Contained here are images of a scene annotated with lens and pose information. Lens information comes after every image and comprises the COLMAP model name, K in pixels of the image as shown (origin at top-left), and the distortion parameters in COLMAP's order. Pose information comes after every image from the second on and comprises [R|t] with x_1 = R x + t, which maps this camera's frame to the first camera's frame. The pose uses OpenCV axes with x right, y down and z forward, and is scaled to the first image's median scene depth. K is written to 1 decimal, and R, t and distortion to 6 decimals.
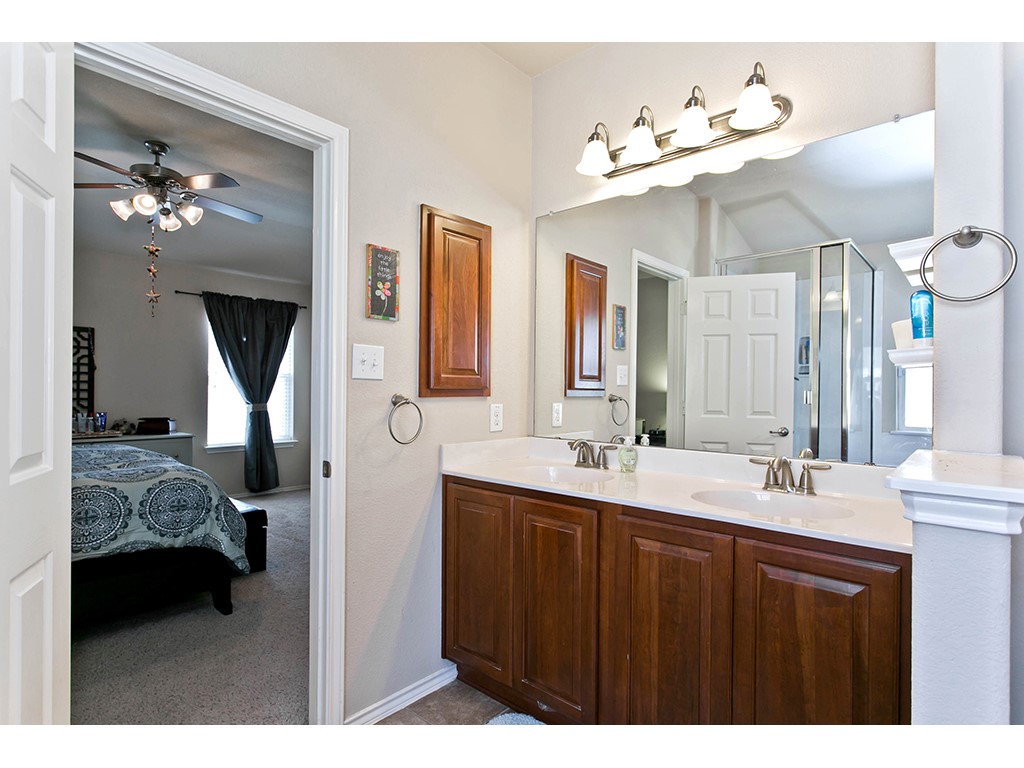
lens RADIAL K [[526.9, 0, 513.8], [0, 526.9, 391.4], [0, 0, 1]] dist [0.000954, 0.000528]
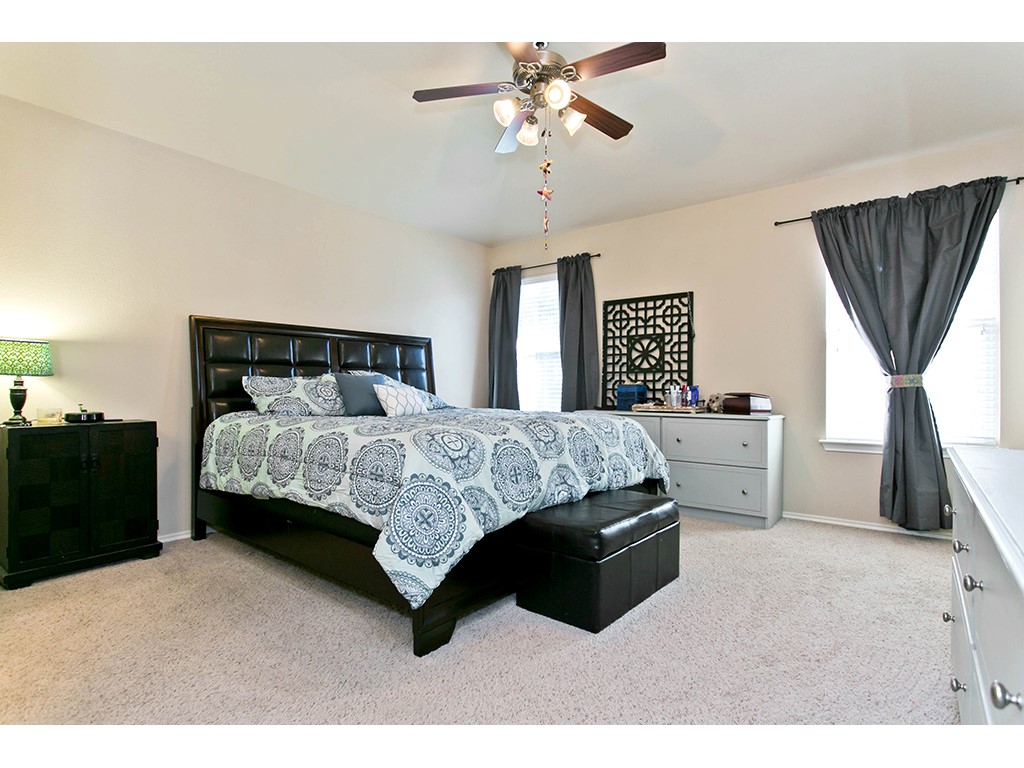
lens RADIAL K [[526.9, 0, 513.8], [0, 526.9, 391.4], [0, 0, 1]] dist [0.000954, 0.000528]
pose [[0.063327, -0.004367, -0.997983, 0.073925], [-0.005013, 0.999976, -0.004694, 0.052013], [0.997980, 0.005300, 0.063303, 0.602058]]
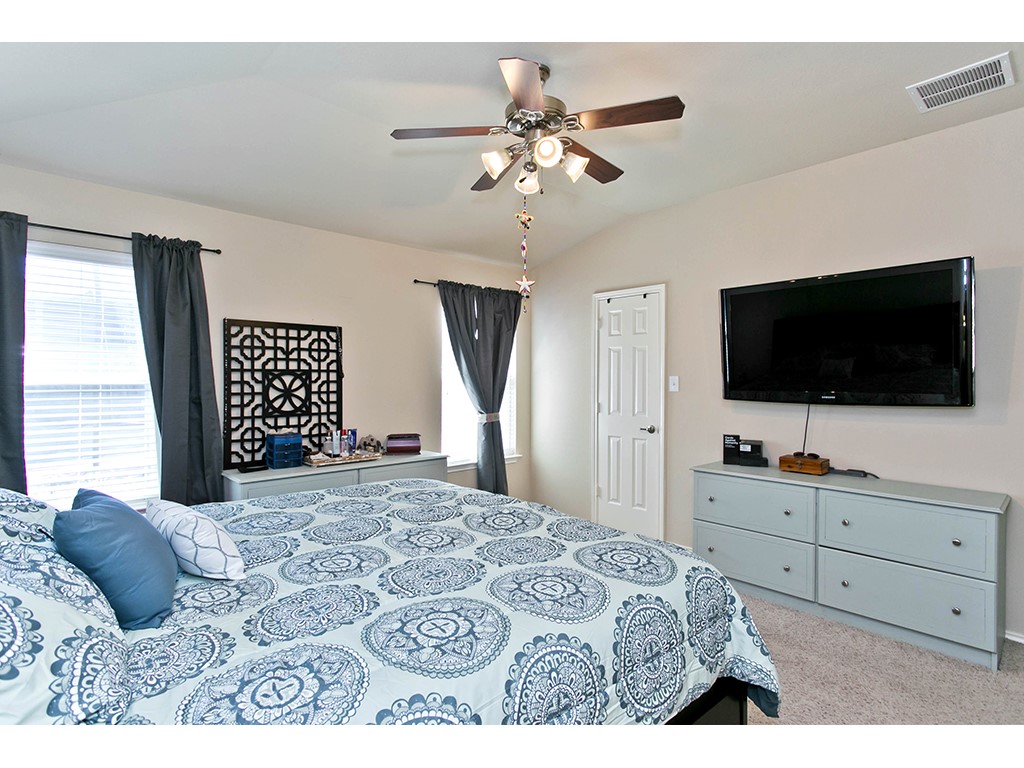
lens RADIAL K [[521.7, 0, 475.9], [0, 521.7, 381.4], [0, 0, 1]] dist [-0.000221, -0.000100]
pose [[0.992884, -0.006071, -0.118930, -0.459382], [0.007019, 0.999947, 0.007555, -0.037035], [0.118878, -0.008336, 0.992874, 0.196246]]
